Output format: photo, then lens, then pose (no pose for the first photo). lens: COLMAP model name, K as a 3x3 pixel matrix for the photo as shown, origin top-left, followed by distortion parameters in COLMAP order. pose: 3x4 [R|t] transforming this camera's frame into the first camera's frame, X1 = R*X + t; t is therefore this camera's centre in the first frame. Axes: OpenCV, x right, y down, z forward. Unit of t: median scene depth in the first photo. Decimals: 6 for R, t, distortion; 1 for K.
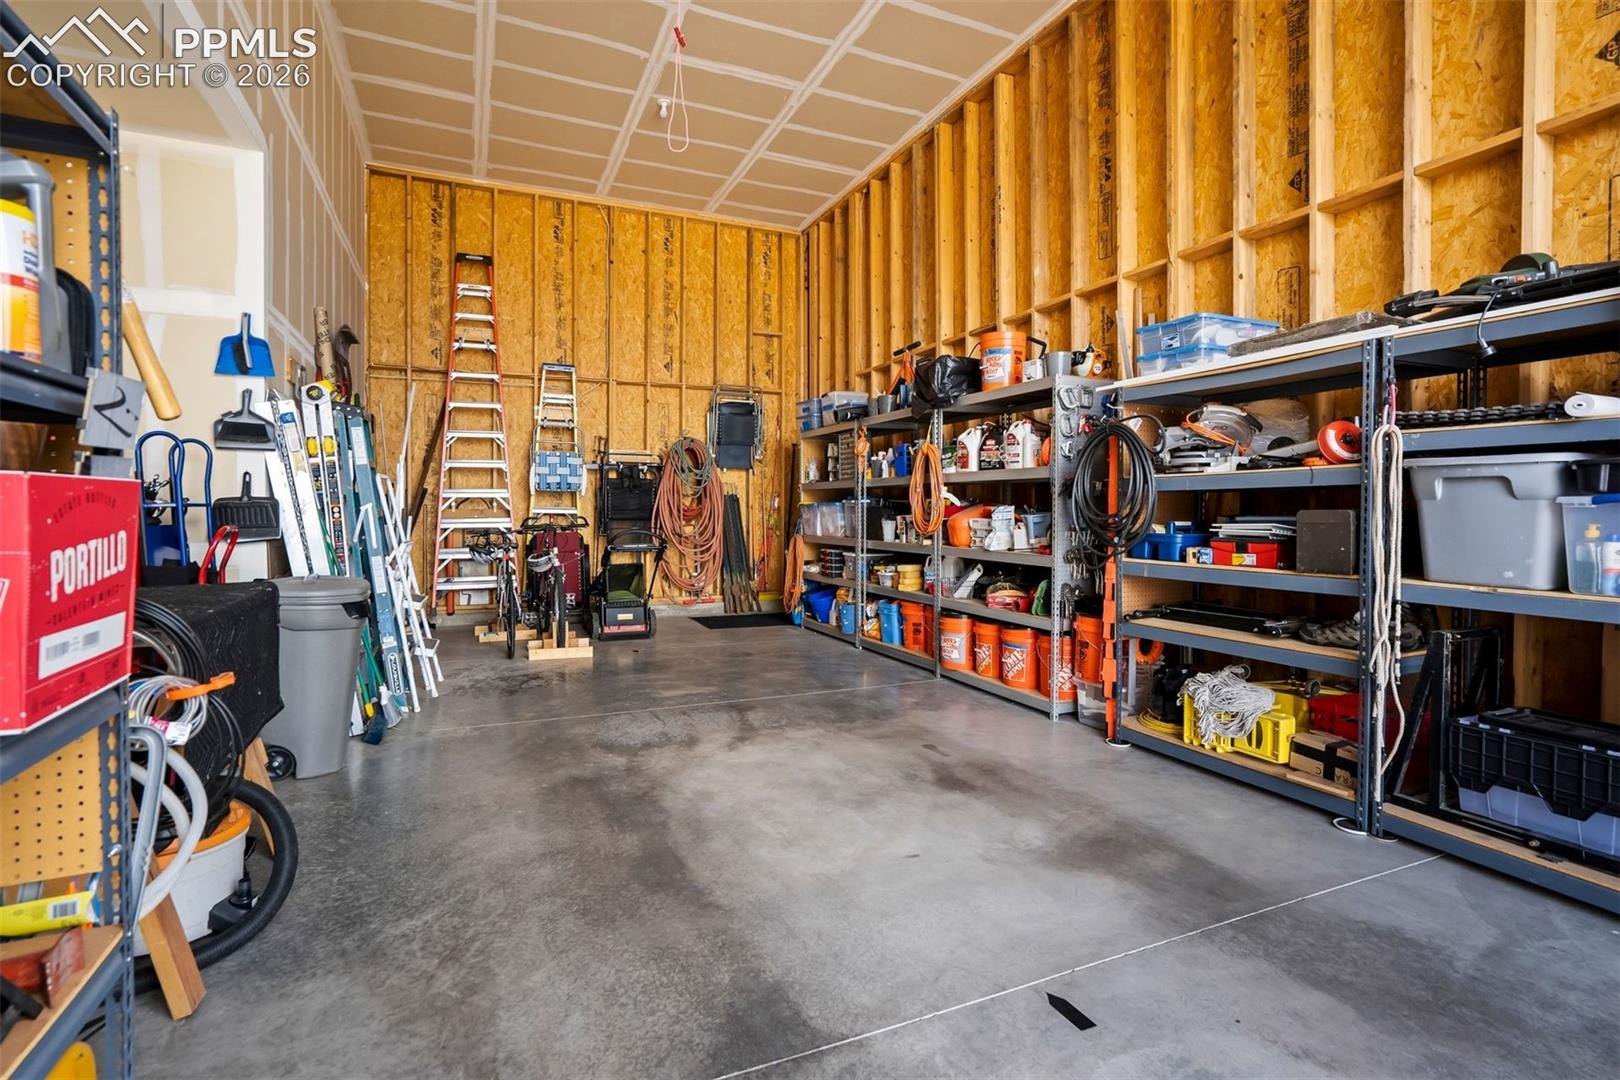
lens RADIAL K [[762.6, 0, 804.5], [0, 762.6, 529.8], [0, 0, 1]] dist [-0.033885, 0.010018]
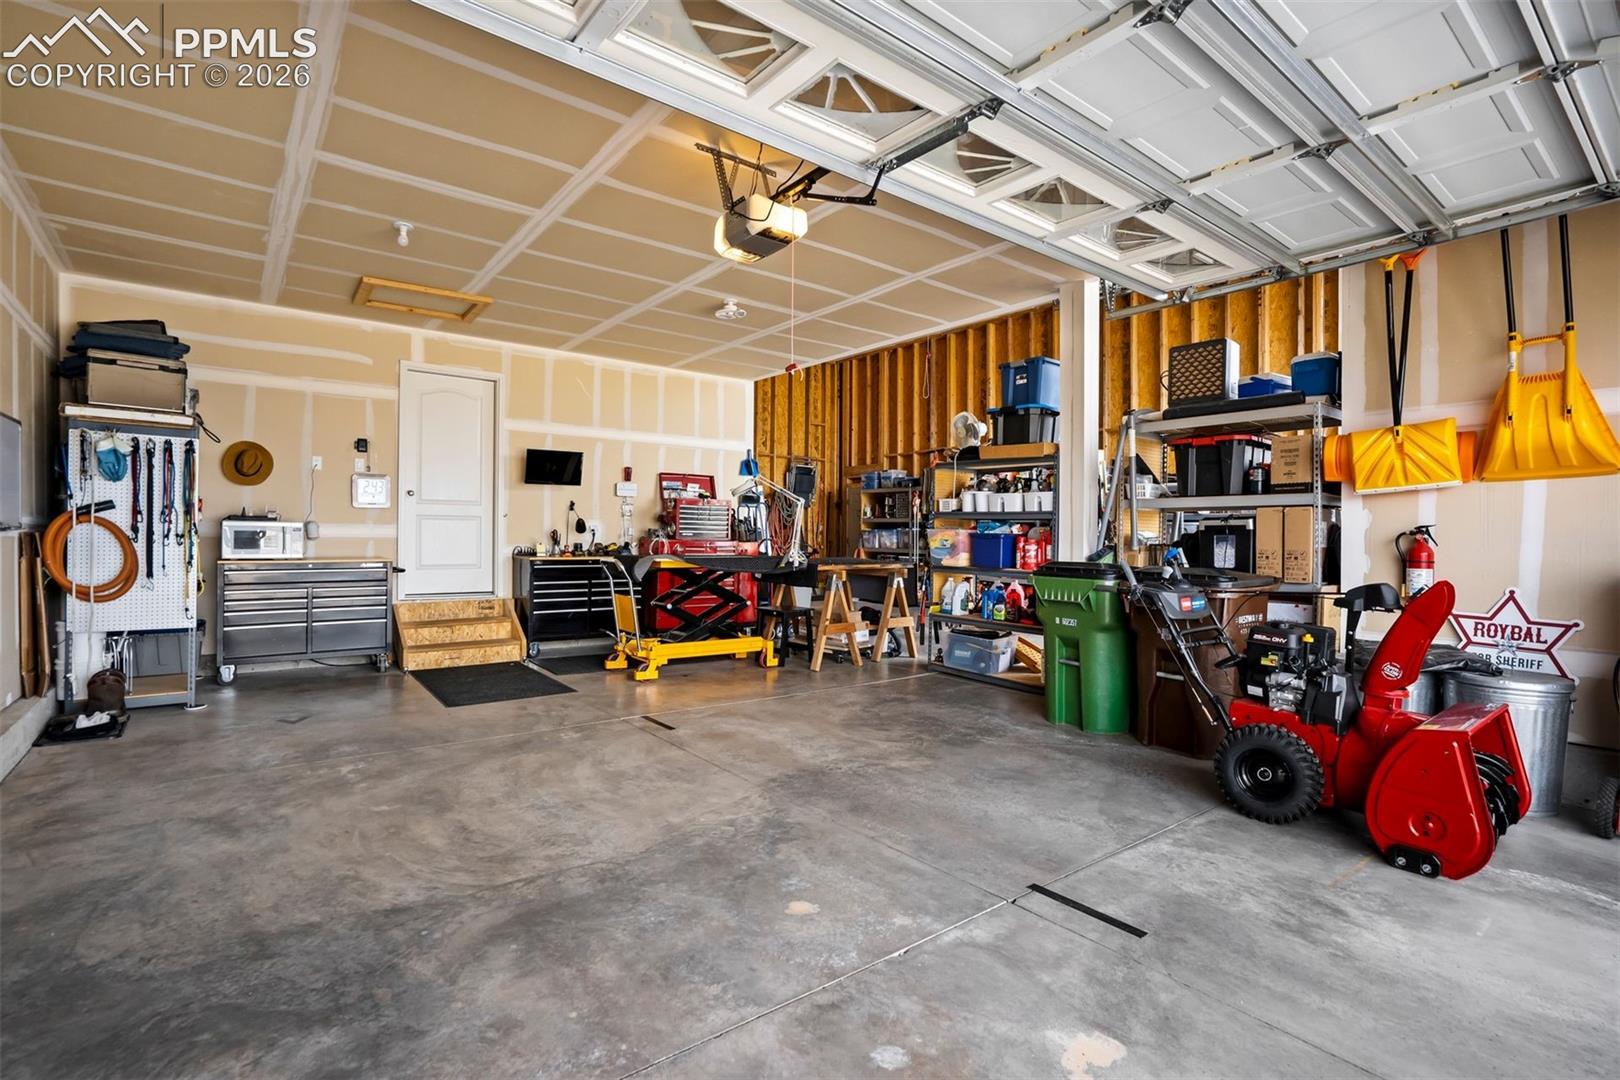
lens RADIAL K [[762.6, 0, 813.3], [0, 762.6, 543.4], [0, 0, 1]] dist [-0.033885, 0.010018]
pose [[0.967469, 0.004978, 0.252942, -0.587312], [-0.001815, 0.999917, -0.012735, 0.020620], [-0.252984, 0.011861, 0.967398, -0.708576]]
